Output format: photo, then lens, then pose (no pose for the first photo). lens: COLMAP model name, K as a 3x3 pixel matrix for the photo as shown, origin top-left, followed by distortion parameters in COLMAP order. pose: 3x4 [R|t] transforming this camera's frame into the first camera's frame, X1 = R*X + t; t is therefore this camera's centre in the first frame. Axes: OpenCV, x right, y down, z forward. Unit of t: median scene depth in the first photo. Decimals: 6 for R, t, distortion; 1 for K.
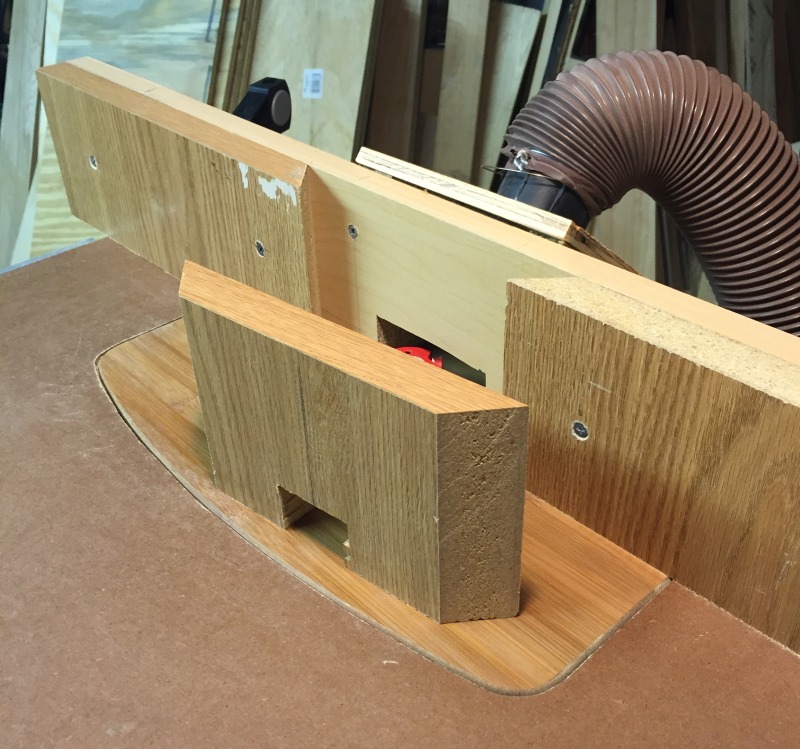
lens RADIAL K [[1021.4, 0, 434.8], [0, 1021.4, 383.7], [0, 0, 1]] dist [0.034960, 0.000000]
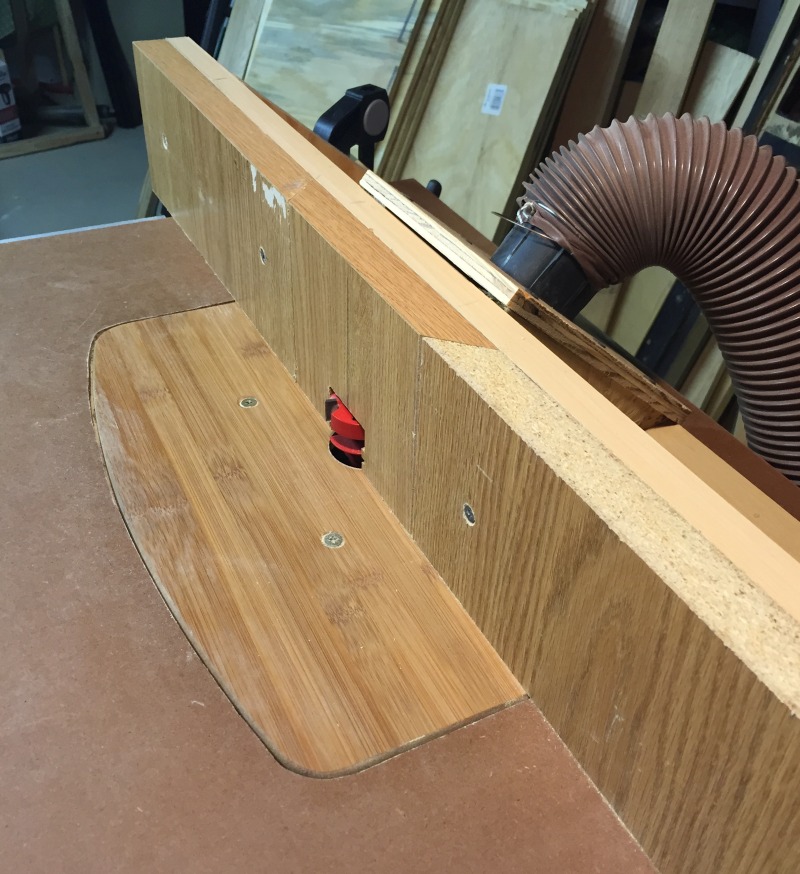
lens RADIAL K [[1026.3, 0, 401.7], [0, 1026.3, 433.2], [0, 0, 1]] dist [0.030884, 0.000000]
pose [[0.954853, 0.218017, -0.201803, 0.201845], [-0.211889, 0.975922, 0.051757, -0.047889], [0.208228, -0.006661, 0.978058, 0.069410]]
